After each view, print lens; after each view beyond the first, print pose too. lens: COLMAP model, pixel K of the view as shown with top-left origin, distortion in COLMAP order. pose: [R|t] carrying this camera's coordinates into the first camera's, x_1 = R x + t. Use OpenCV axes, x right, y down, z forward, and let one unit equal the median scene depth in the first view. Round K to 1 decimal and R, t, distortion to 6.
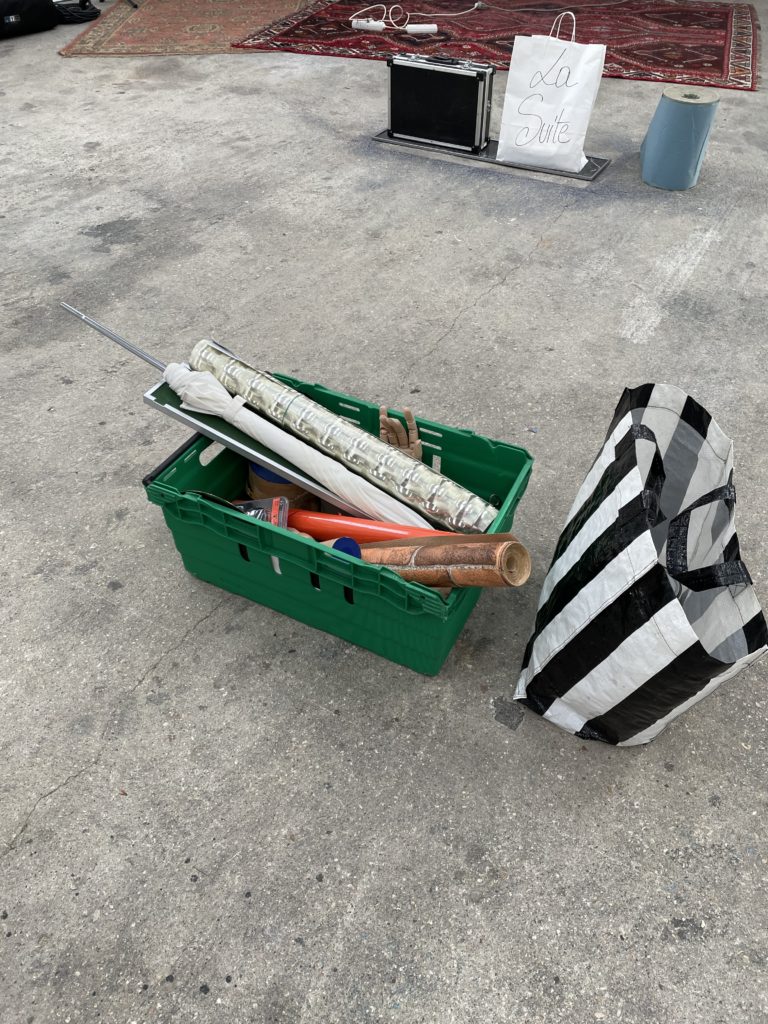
lens RADIAL K [[768.3, 0, 387.7], [0, 768.3, 504.9], [0, 0, 1]] dist [0.086187, -0.102792]
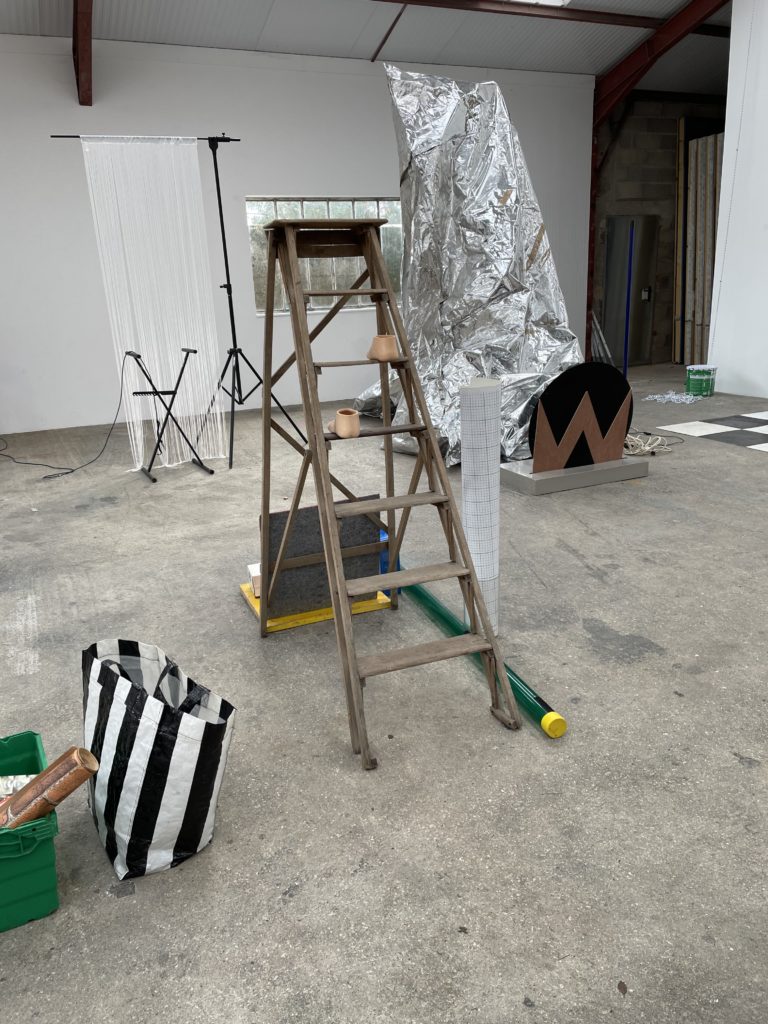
lens RADIAL K [[768.3, 0, 383.0], [0, 768.3, 503.6], [0, 0, 1]] dist [0.086187, -0.102792]
pose [[0.575527, -0.241001, 0.781465, -0.185603], [0.585131, 0.788934, -0.187629, 0.098151], [-0.571306, 0.565245, 0.595070, -0.173219]]
